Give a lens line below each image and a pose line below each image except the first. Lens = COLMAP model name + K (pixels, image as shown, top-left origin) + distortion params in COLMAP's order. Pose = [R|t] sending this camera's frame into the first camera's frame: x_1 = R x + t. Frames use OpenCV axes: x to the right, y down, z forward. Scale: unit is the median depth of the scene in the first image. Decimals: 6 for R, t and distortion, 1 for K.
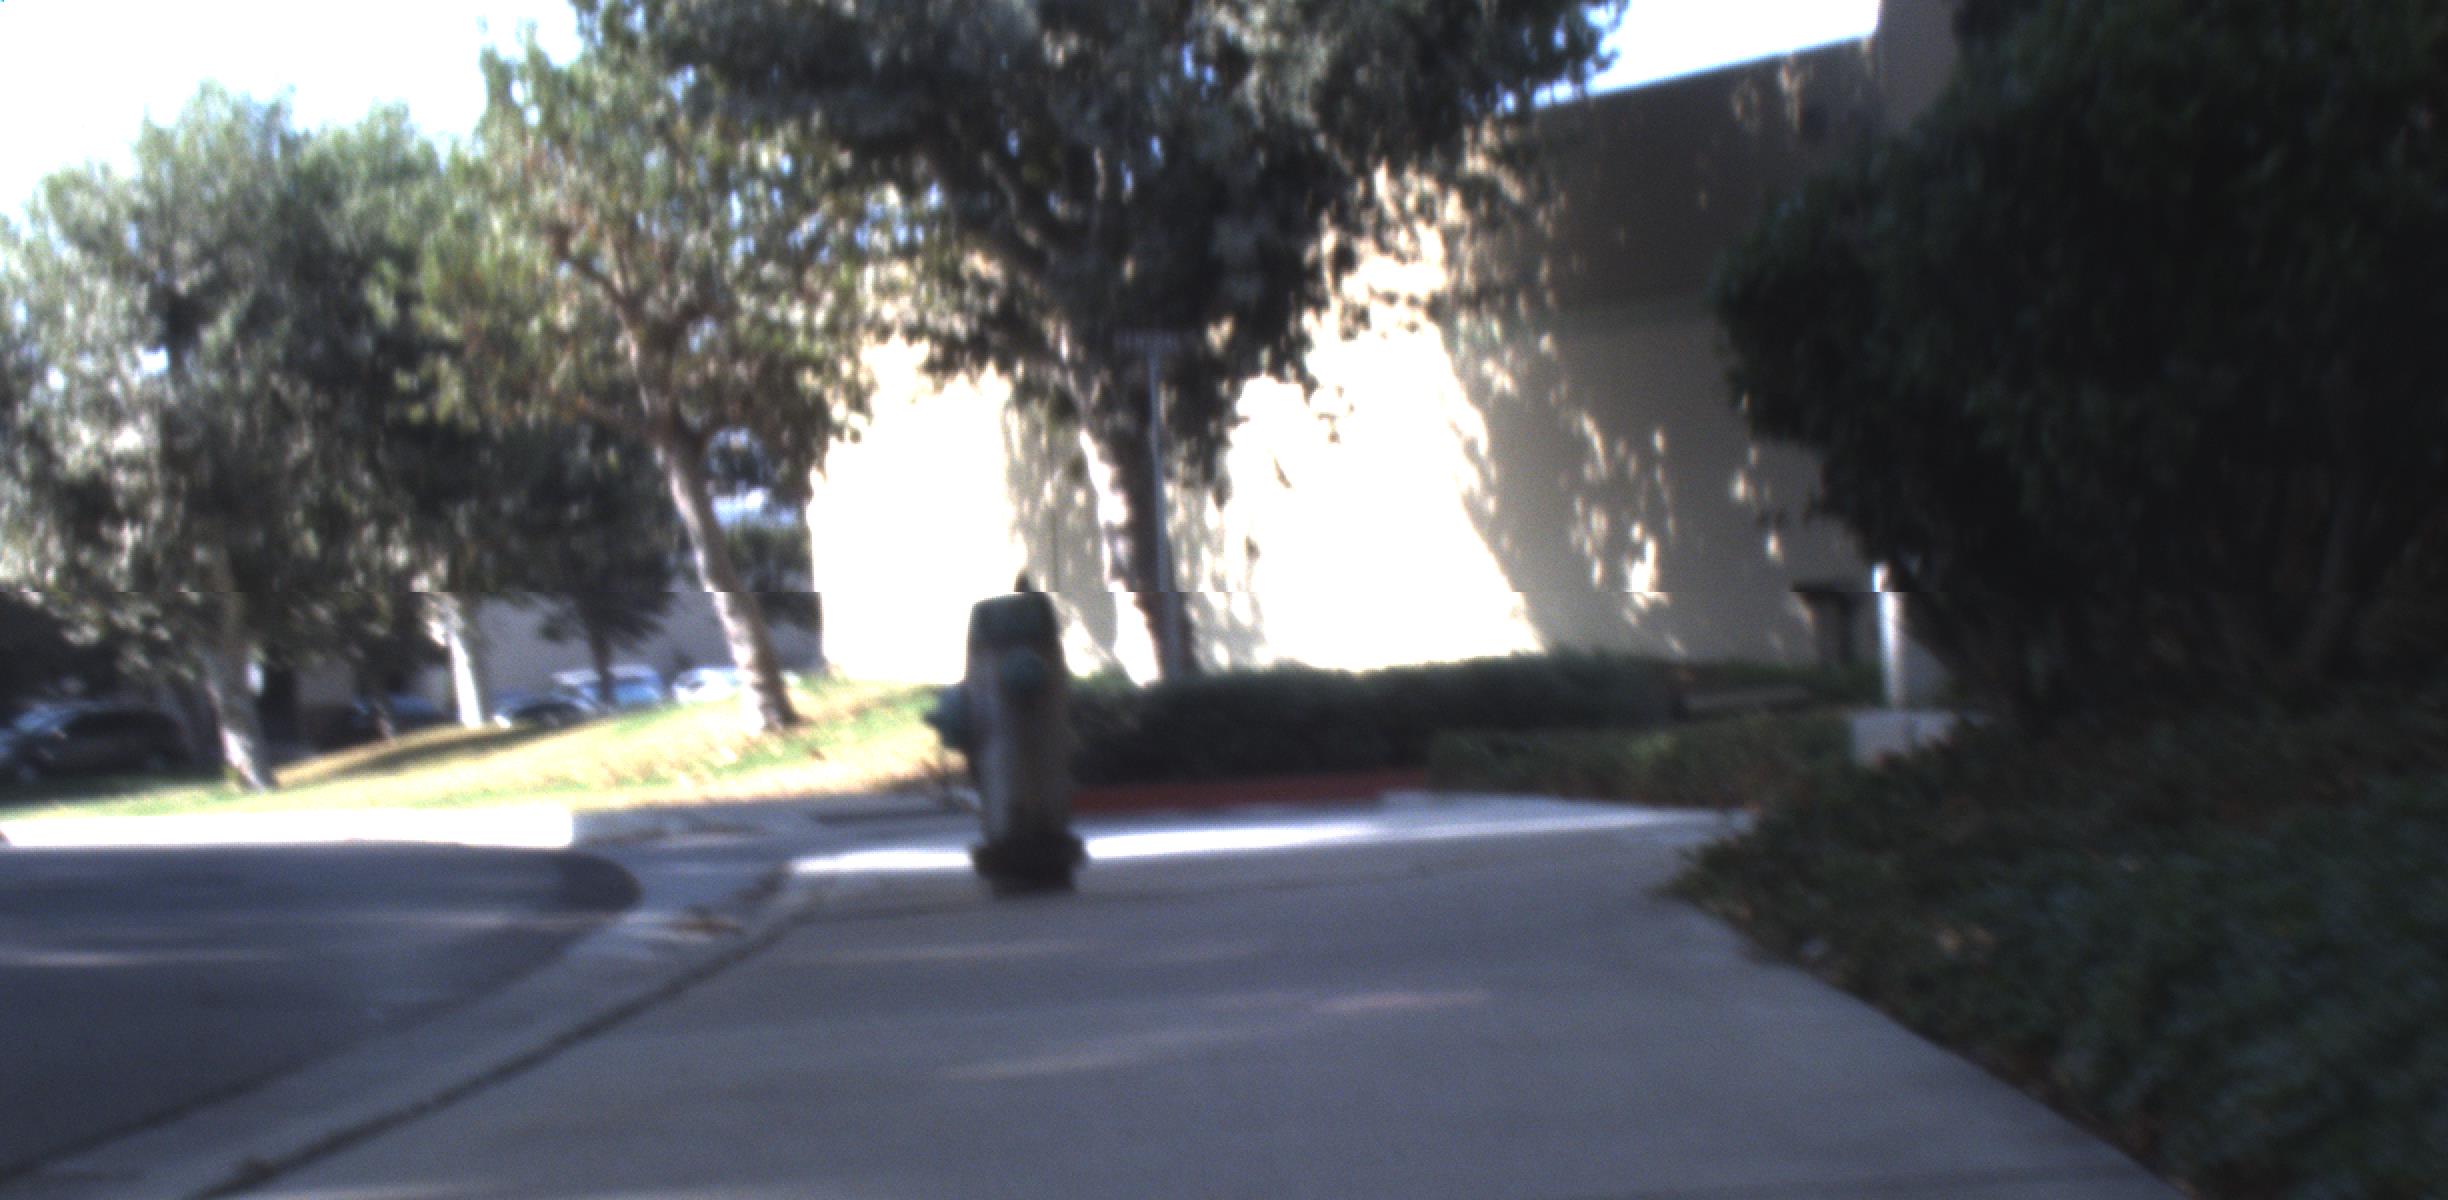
lens RADIAL K [[5448.0, 0, 1237.4], [0, 5448.0, 630.8], [0, 0, 1]] dist [-0.074645, 0.000000]
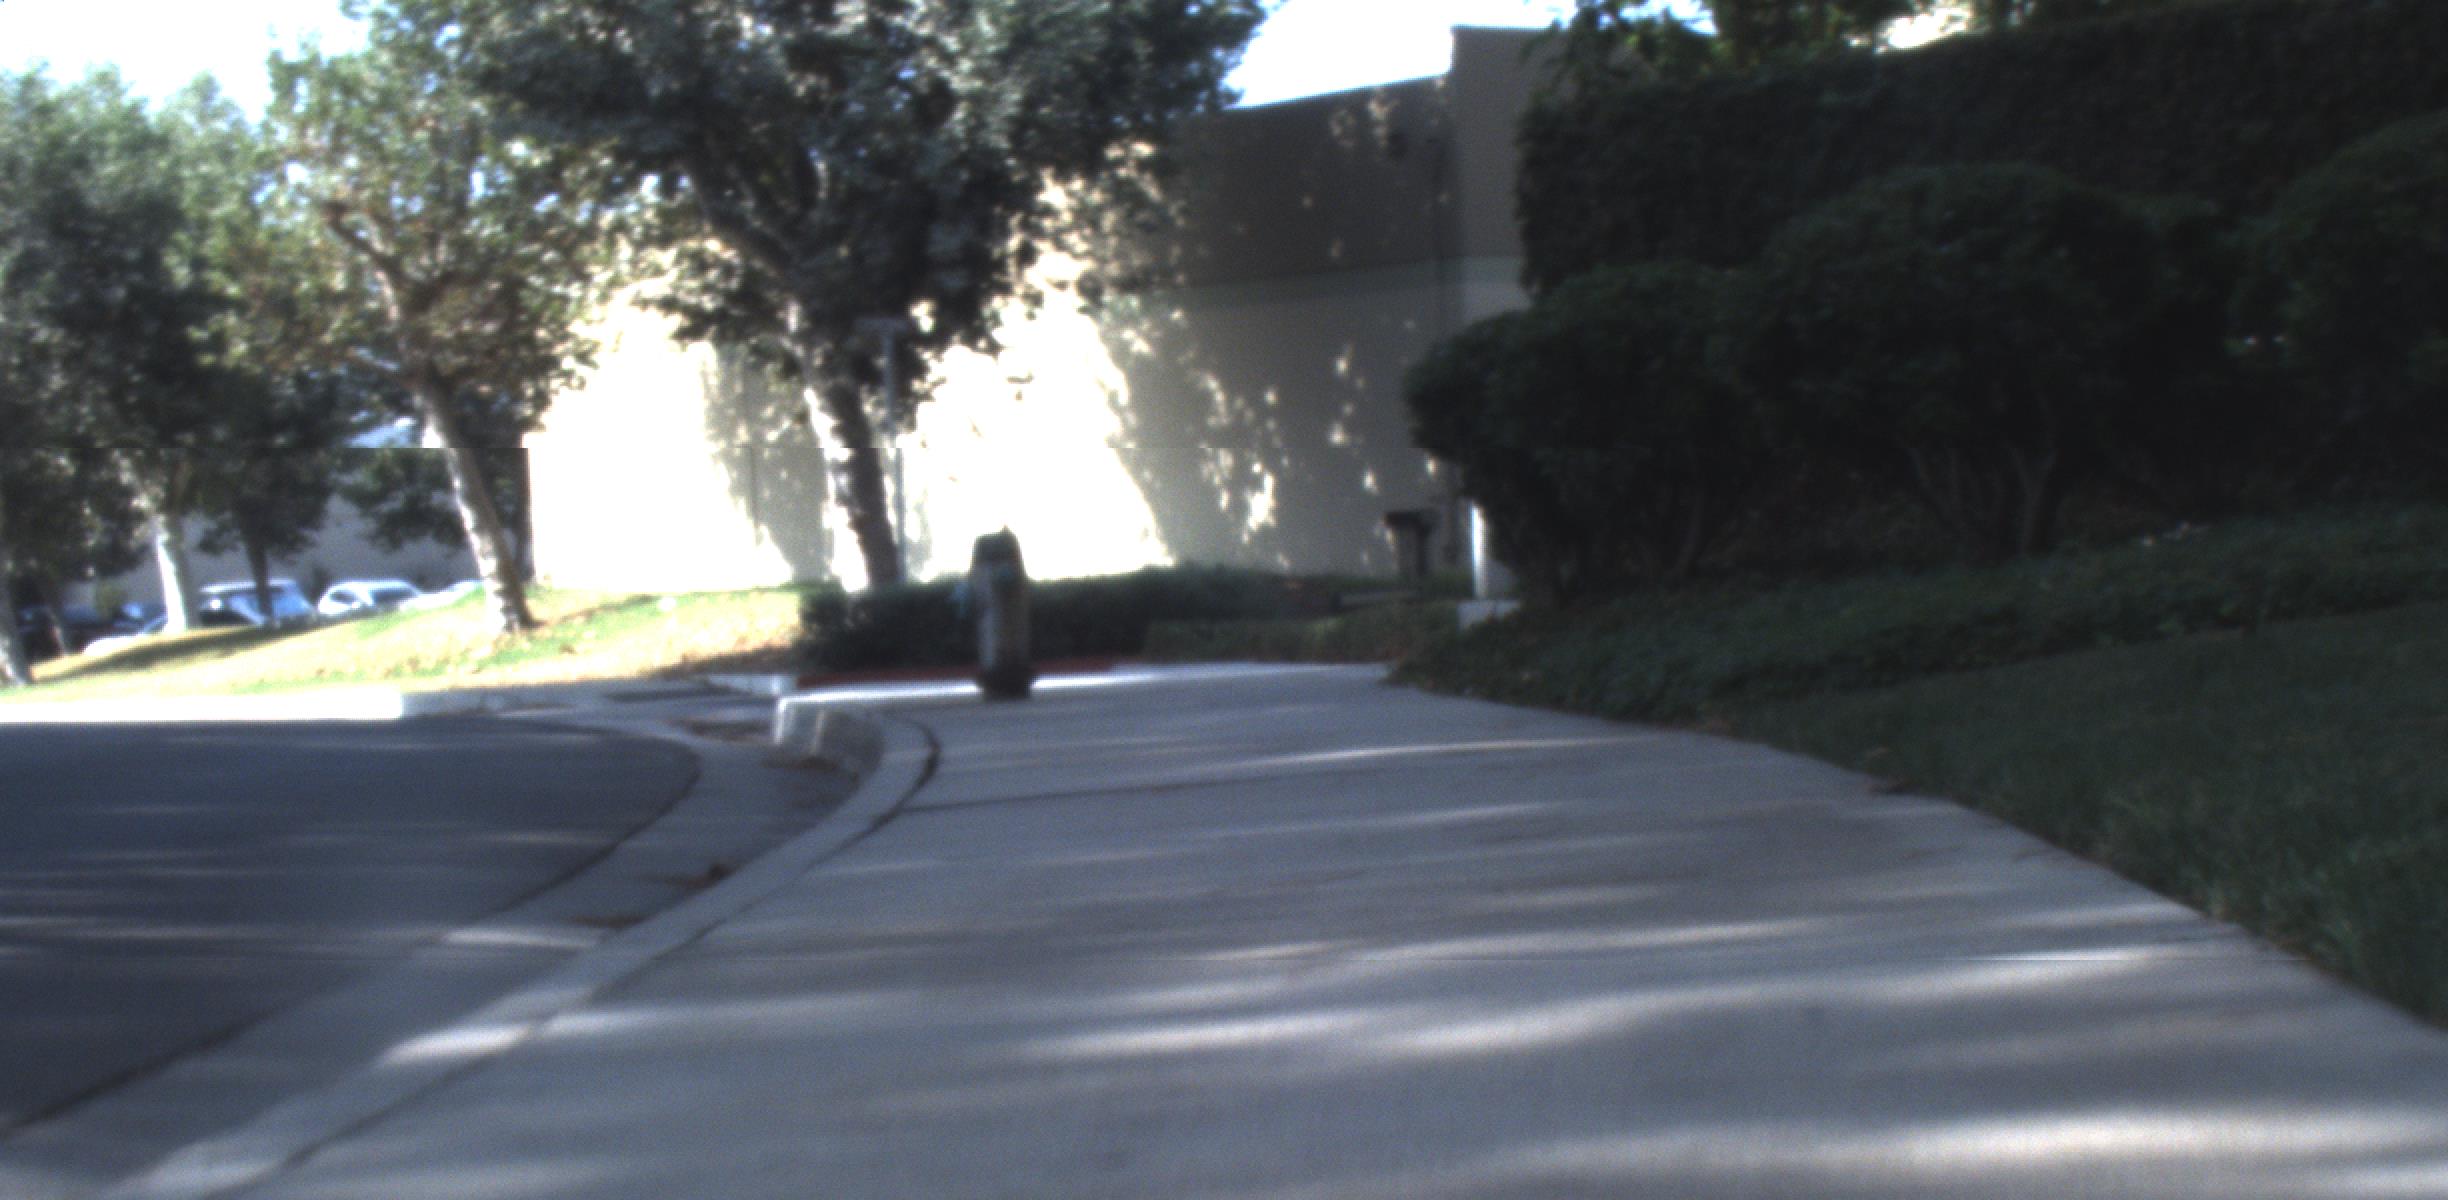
lens RADIAL K [[5485.9, 0, 1172.7], [0, 5485.9, 619.5], [0, 0, 1]] dist [0.114722, 0.000000]
pose [[0.997417, 0.001915, 0.071796, -0.033816], [-0.002882, 0.999906, 0.013375, -0.000797], [-0.071764, -0.013547, 0.997330, -0.240886]]
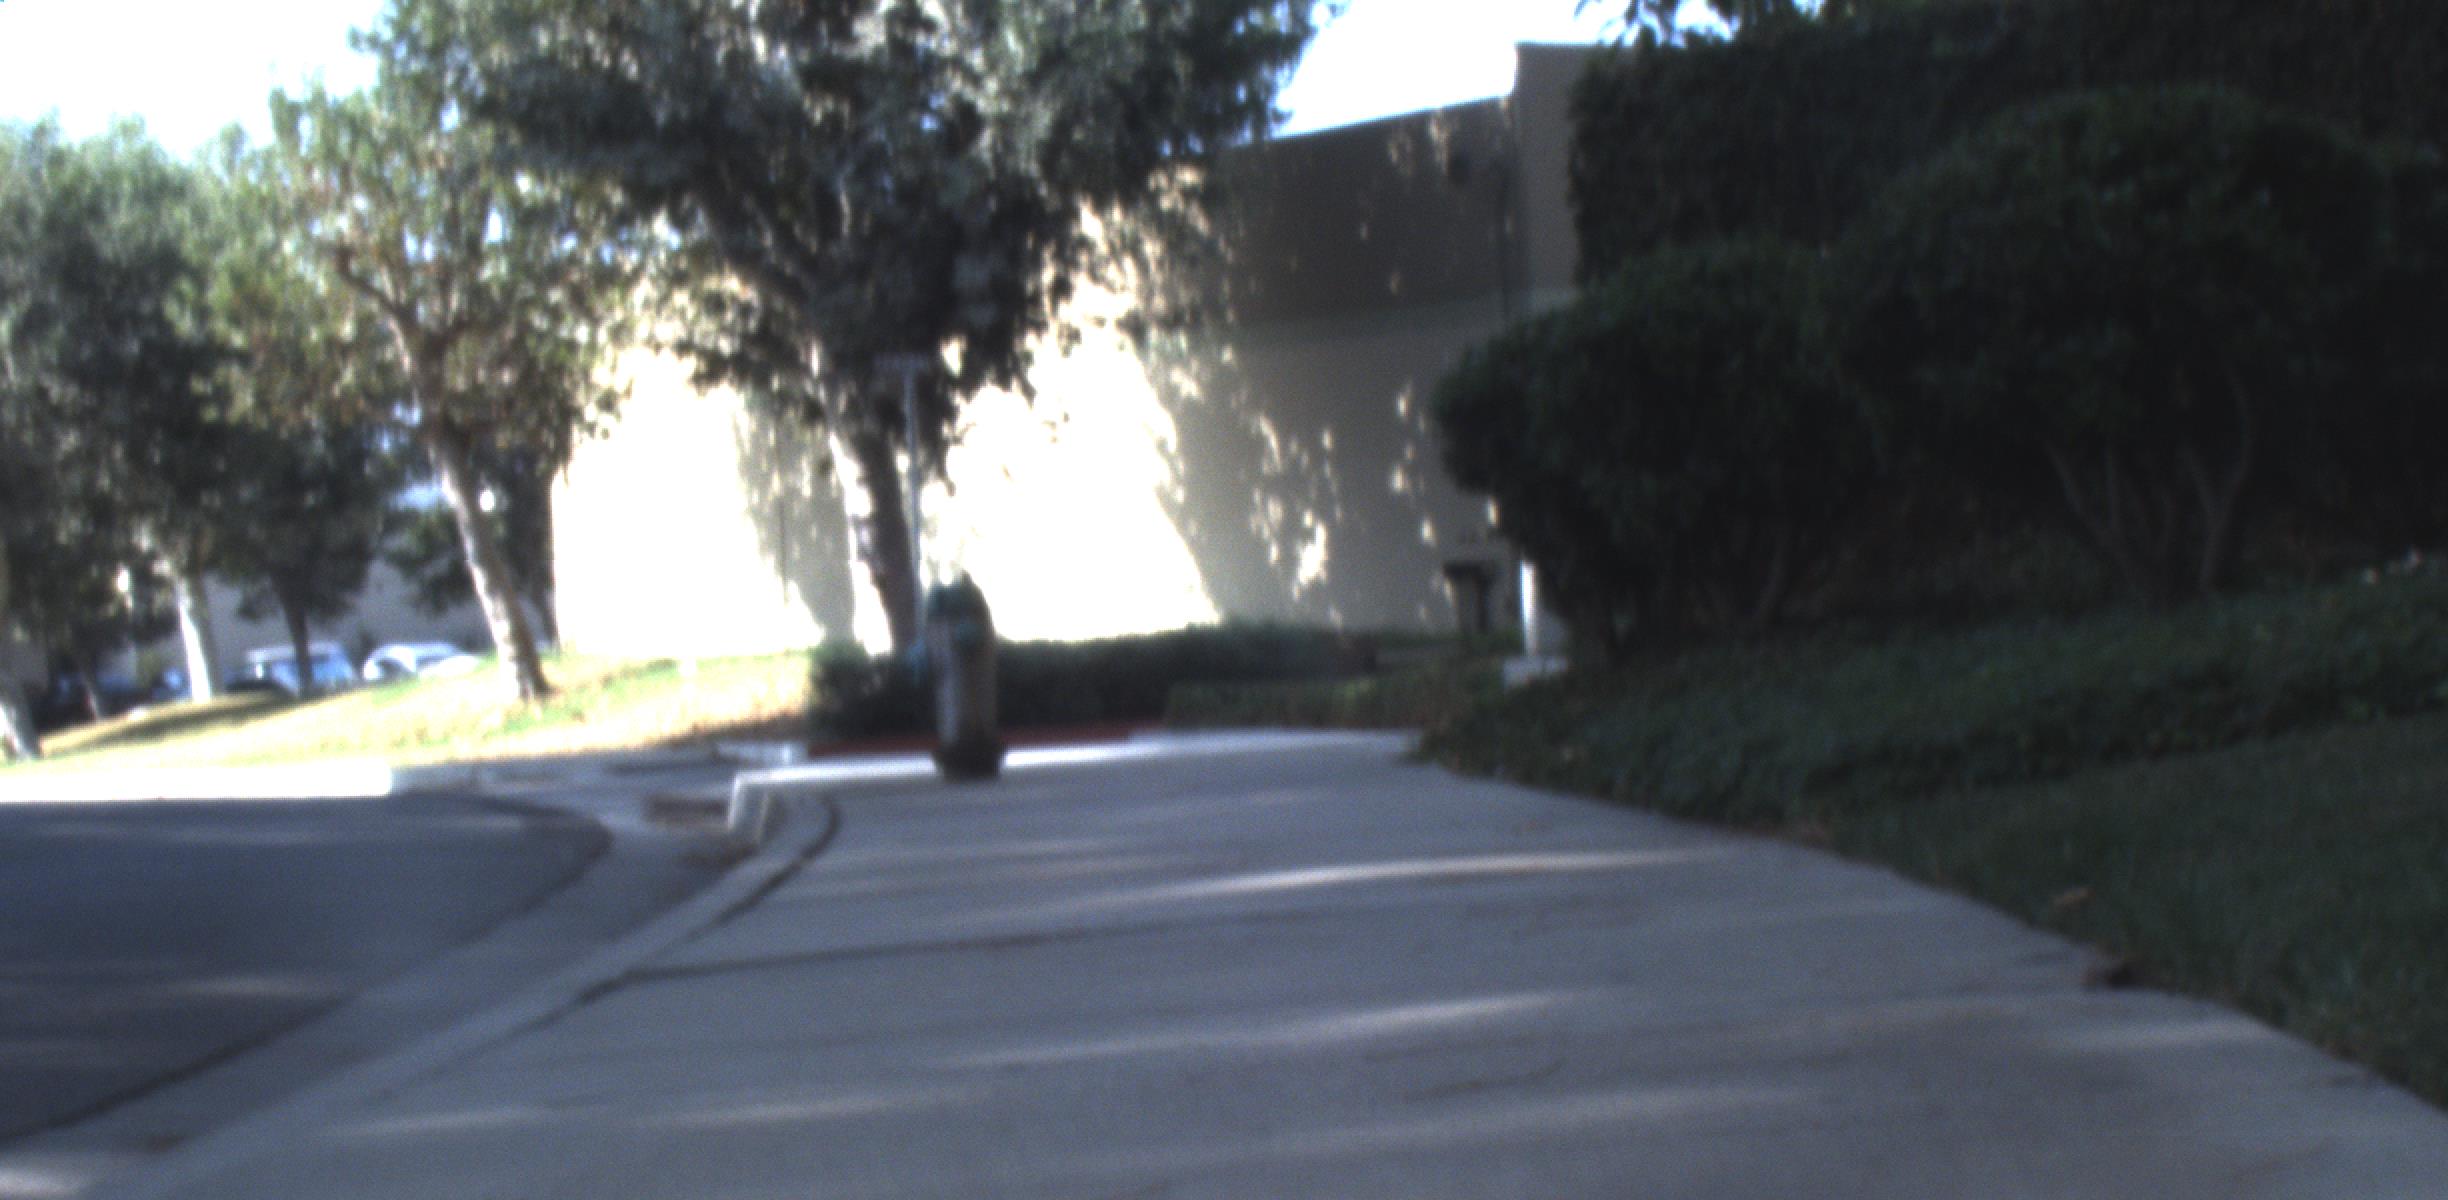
lens RADIAL K [[5485.9, 0, 1216.8], [0, 5485.9, 593.1], [0, 0, 1]] dist [0.114722, 0.000000]
pose [[0.997929, -0.006015, 0.064048, -0.020738], [0.006146, 0.999979, -0.001845, -0.000285], [-0.064036, 0.002234, 0.997945, -0.162219]]
